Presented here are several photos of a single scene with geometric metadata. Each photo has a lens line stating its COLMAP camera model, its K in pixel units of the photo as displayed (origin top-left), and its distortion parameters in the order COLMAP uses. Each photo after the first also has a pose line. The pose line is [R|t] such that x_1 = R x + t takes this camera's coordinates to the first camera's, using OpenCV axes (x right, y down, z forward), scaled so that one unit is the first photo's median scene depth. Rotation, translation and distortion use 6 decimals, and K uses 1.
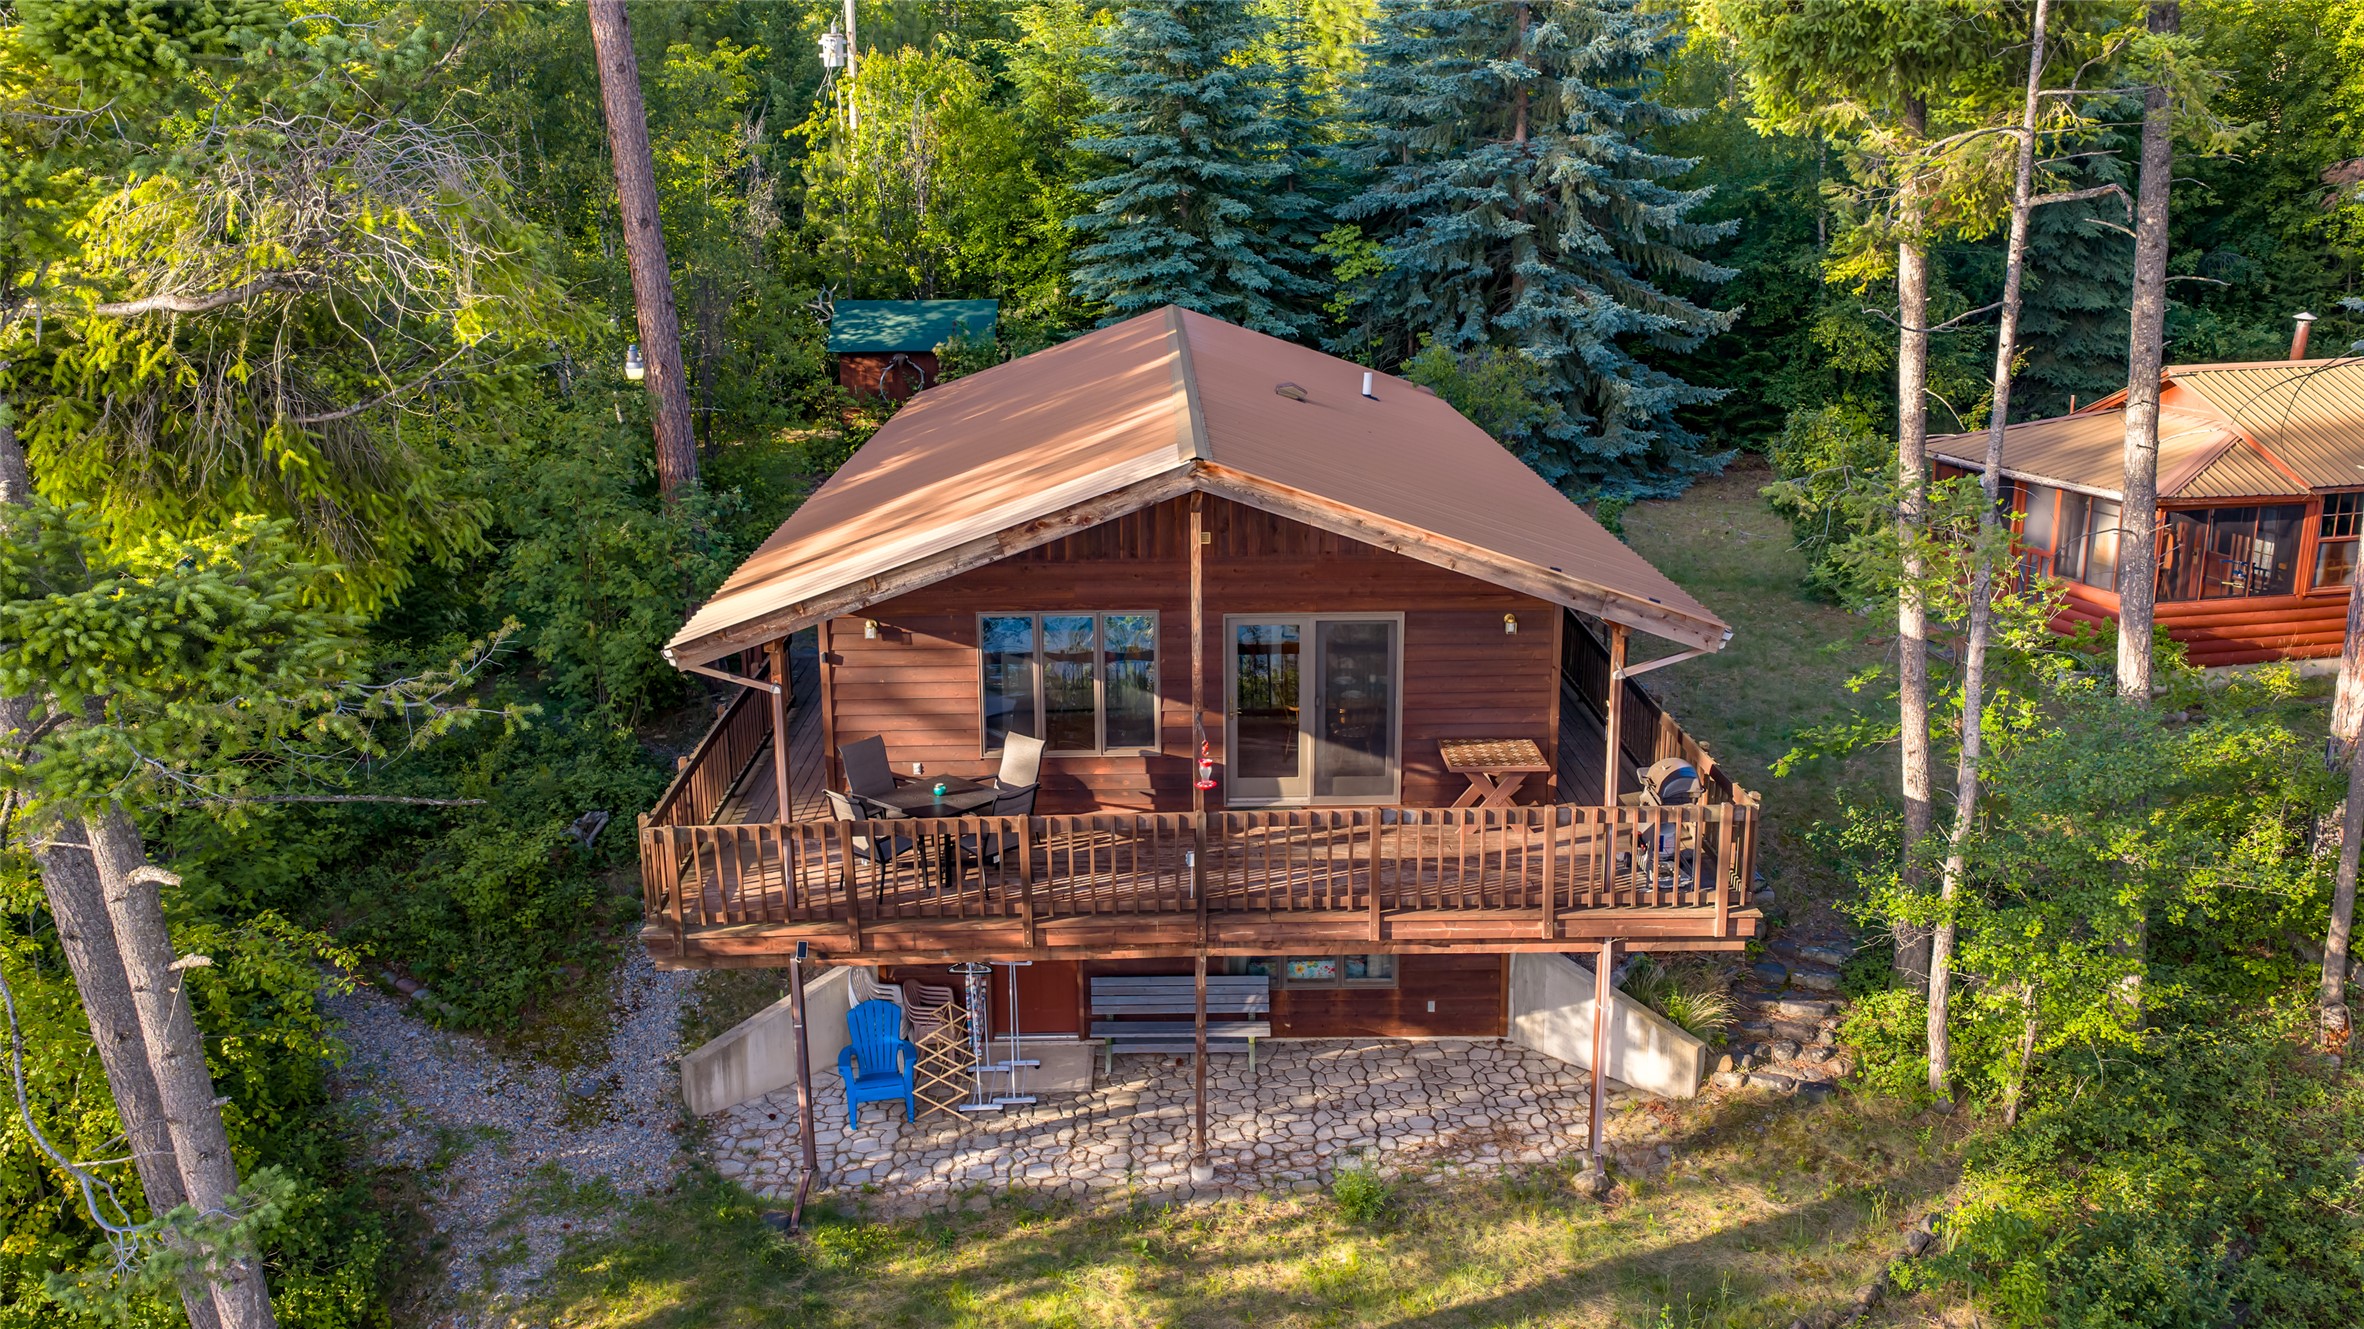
lens RADIAL K [[1988.9, 0, 1188.6], [0, 1988.9, 672.7], [0, 0, 1]] dist [0.016806, -0.039231]
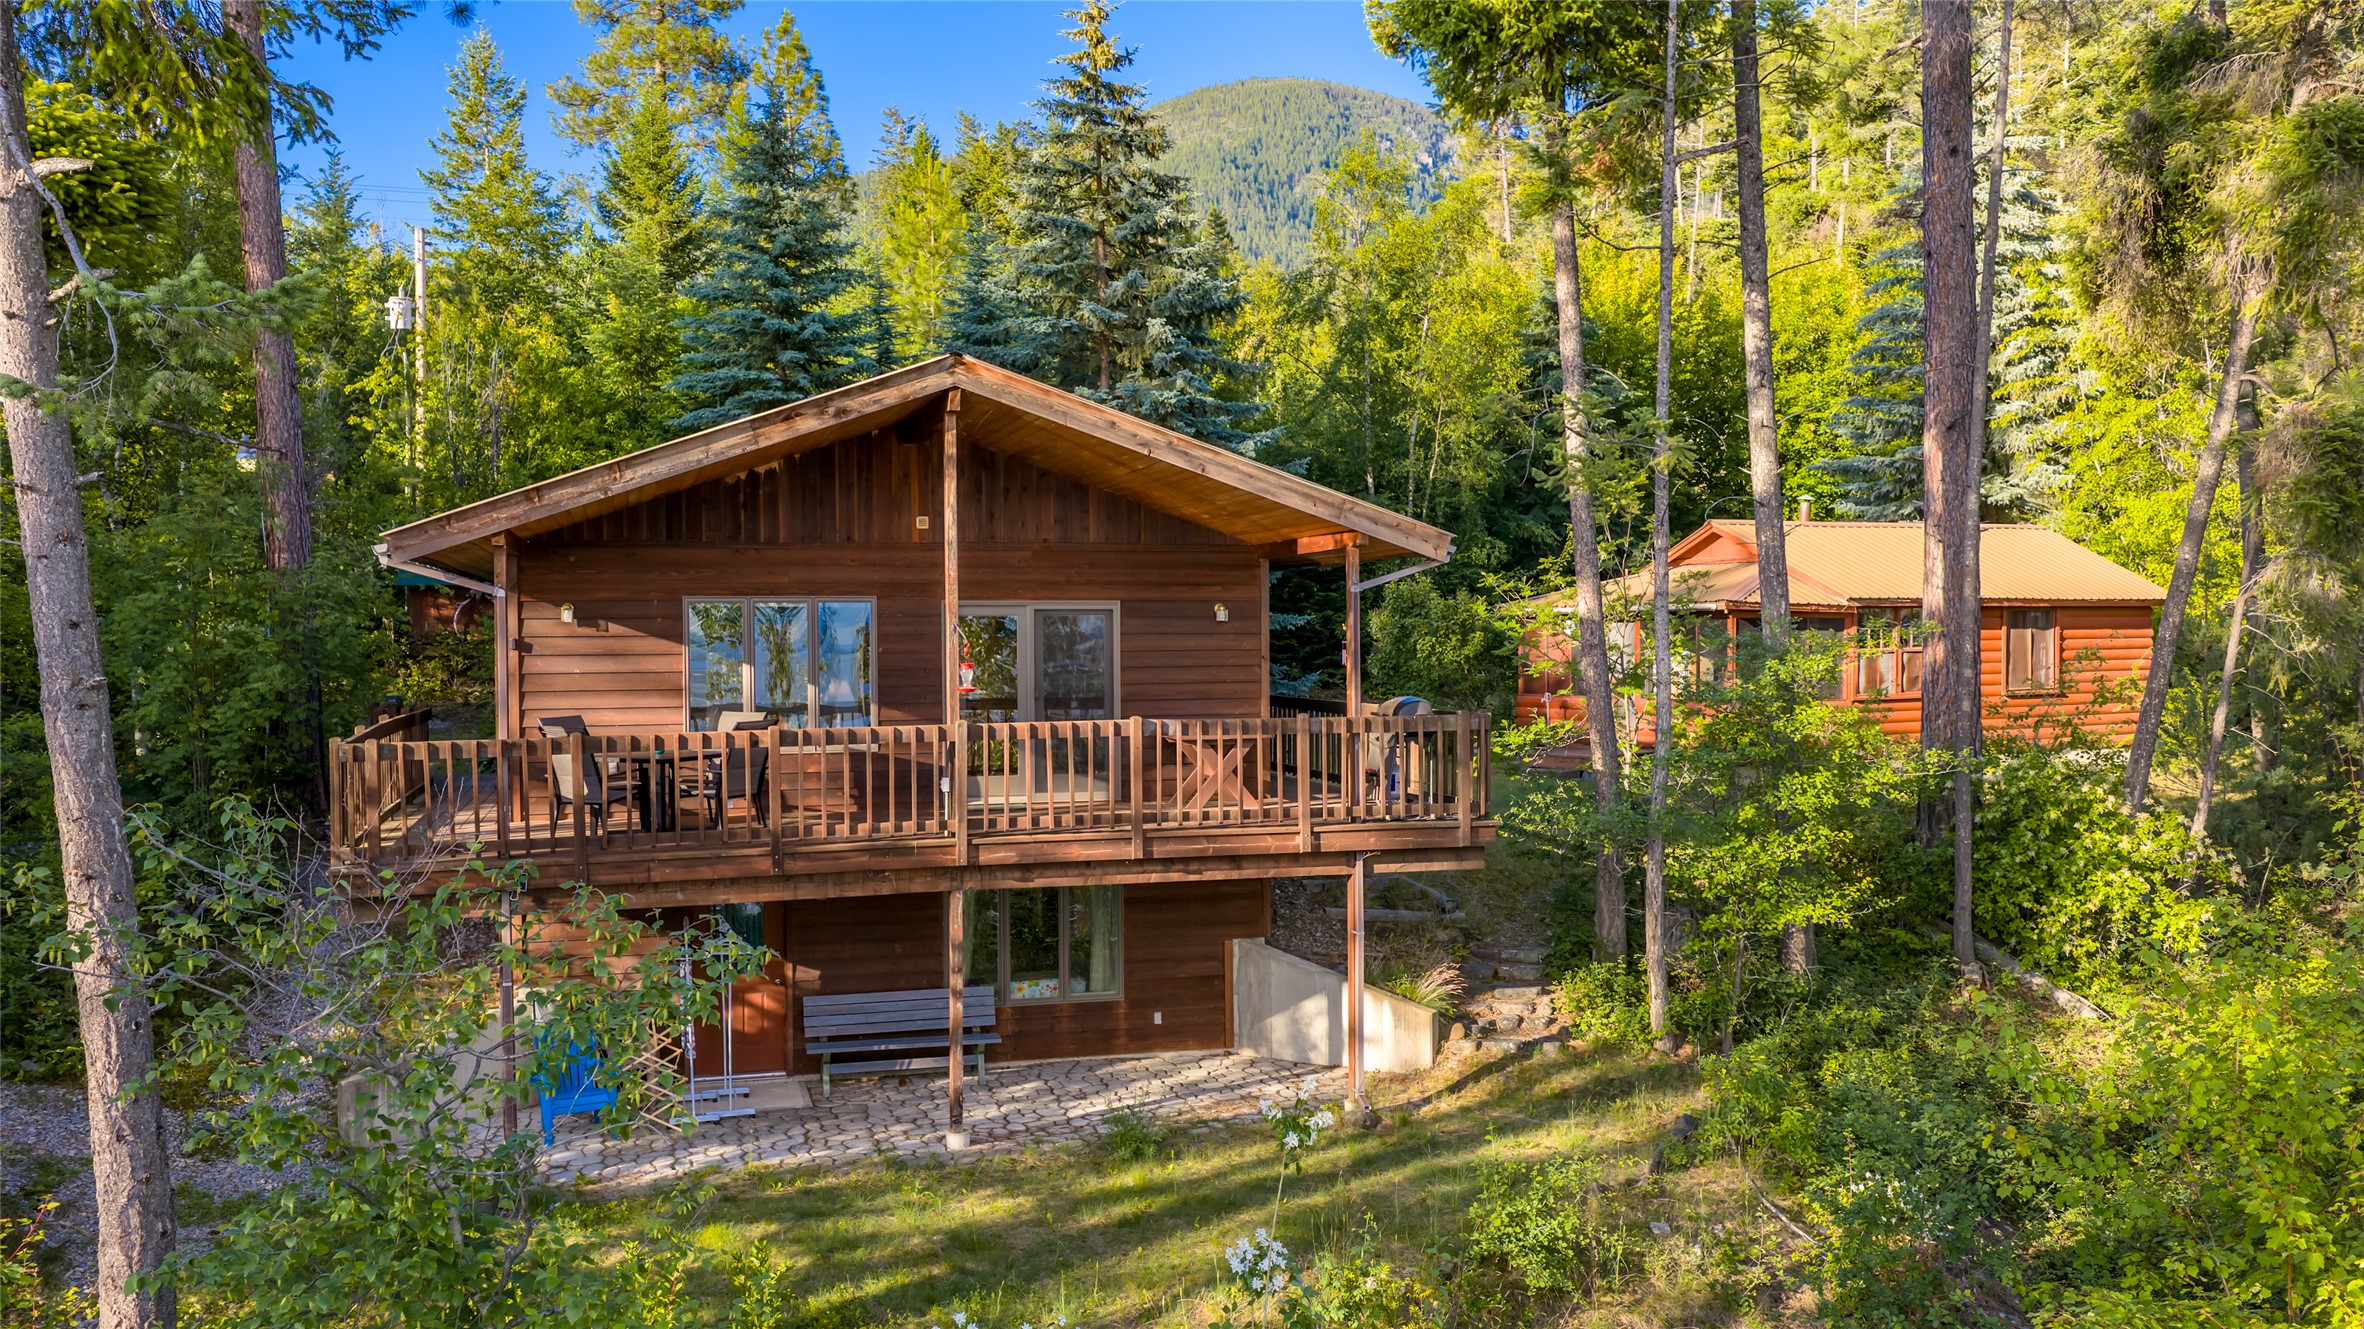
lens RADIAL K [[1988.9, 0, 1188.6], [0, 1988.9, 672.7], [0, 0, 1]] dist [0.016806, -0.039231]
pose [[0.968412, -0.001501, 0.249351, -0.115721], [0.058298, 0.973632, -0.220550, 0.242689], [-0.242445, 0.228120, 0.942964, 0.048110]]
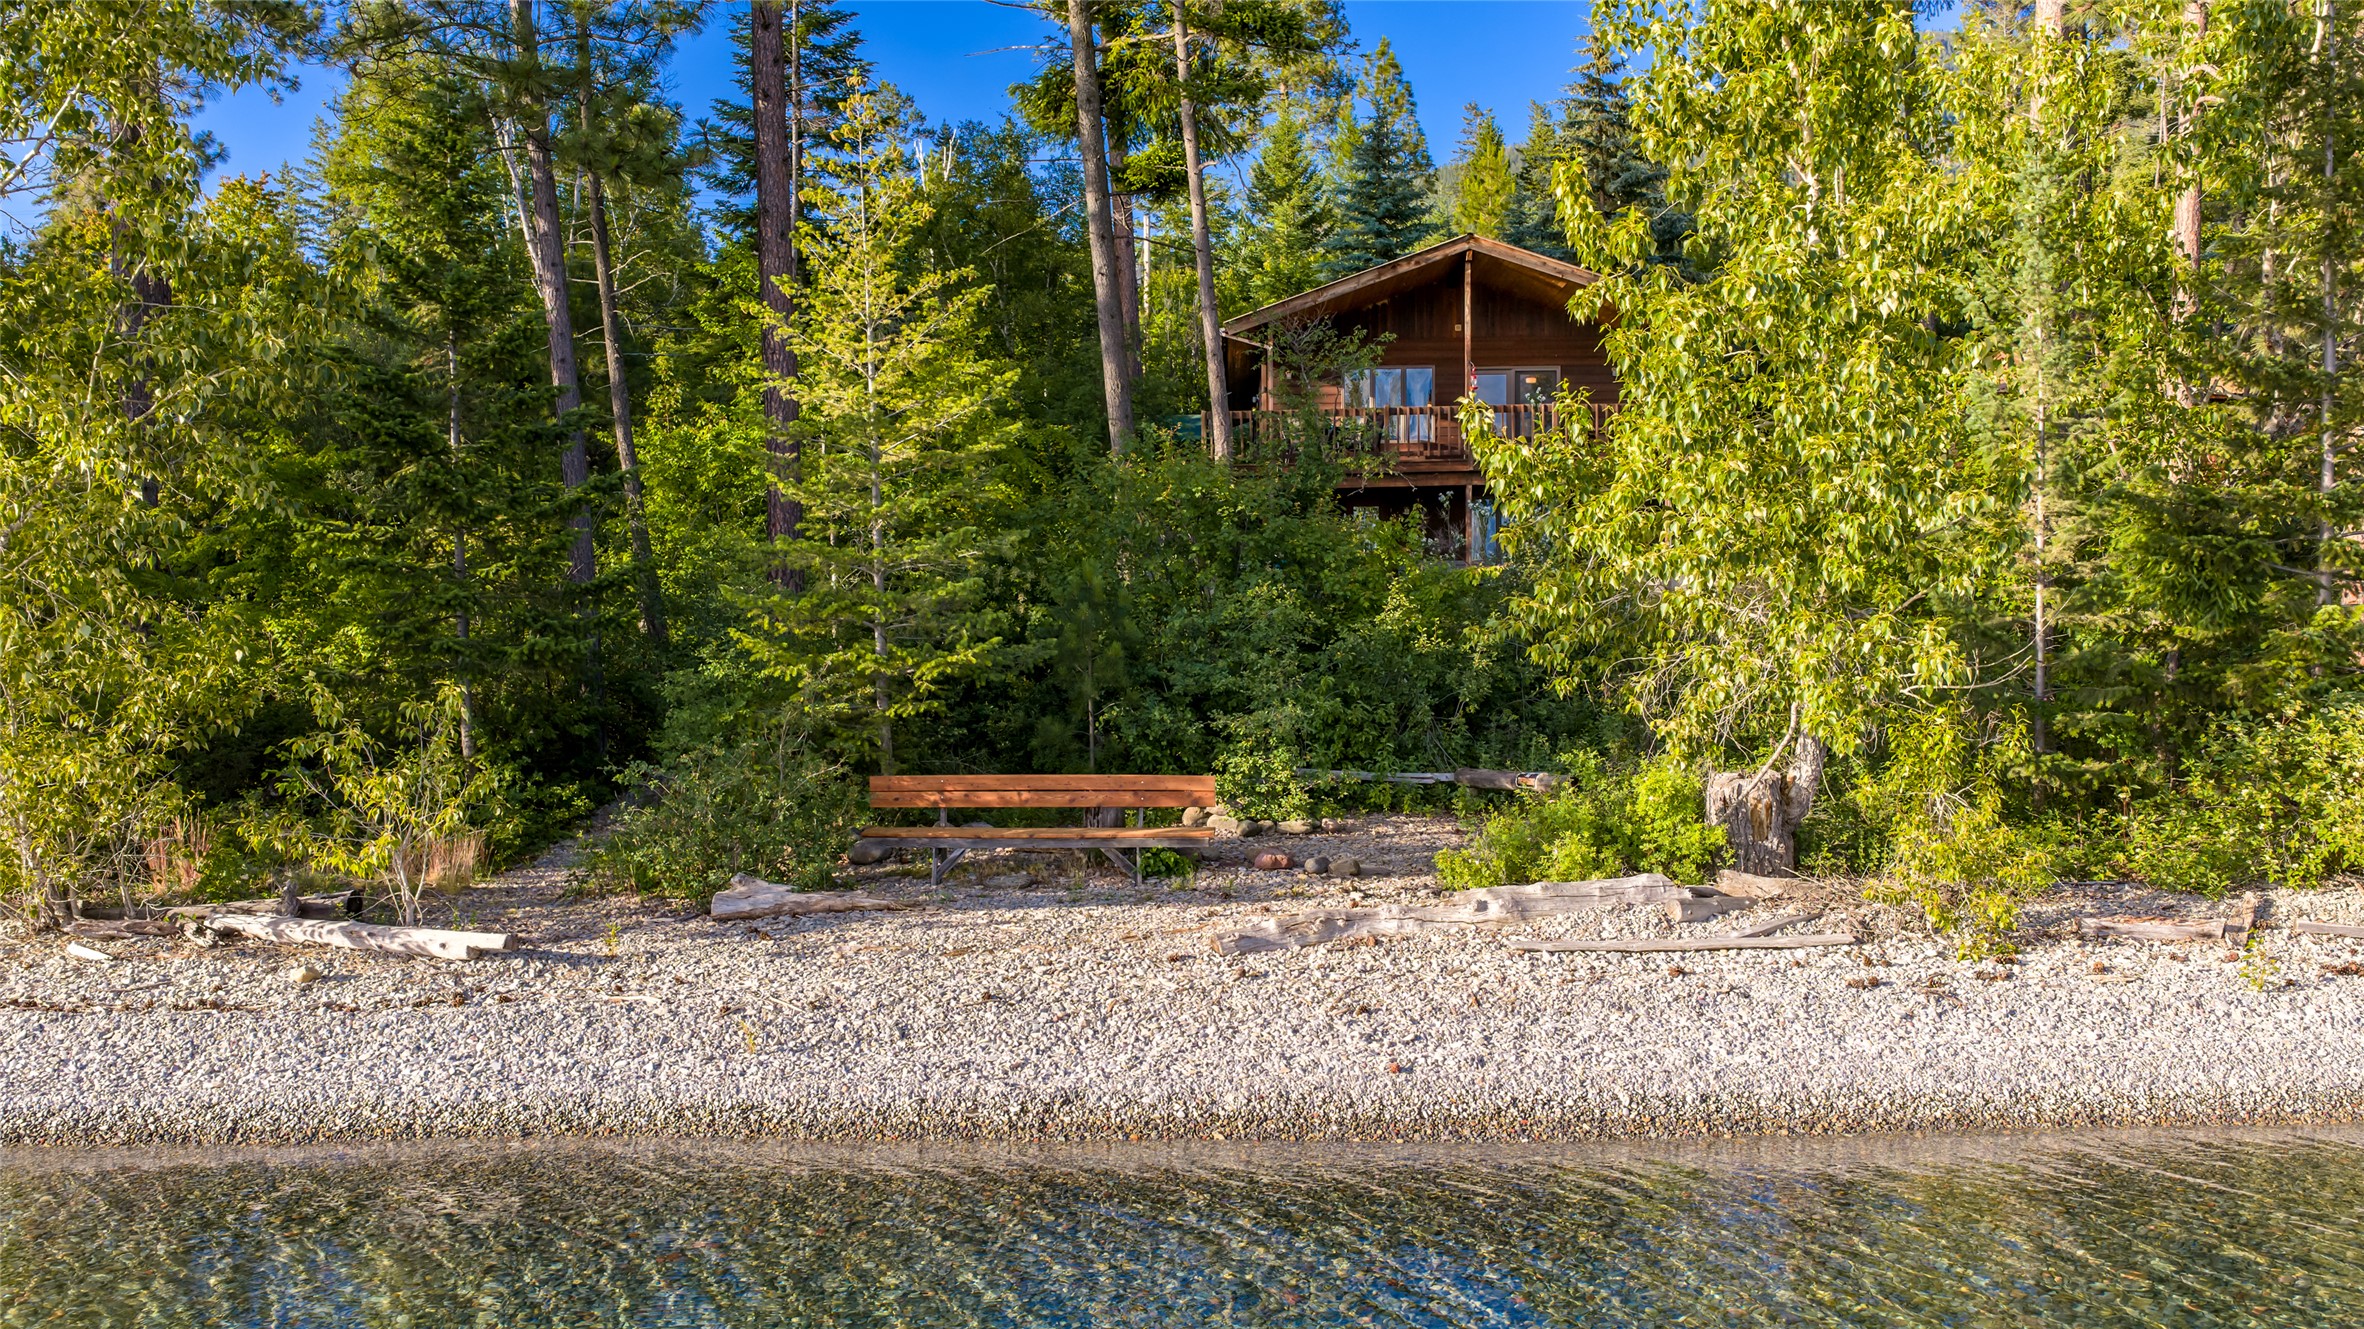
lens RADIAL K [[1930.4, 0, 1186.0], [0, 1930.4, 673.8], [0, 0, 1]] dist [0.005645, -0.012755]
pose [[0.998972, 0.001991, -0.045279, -0.183317], [-0.011677, 0.976614, -0.214685, 0.717949], [0.043793, 0.214993, 0.975633, -0.857253]]
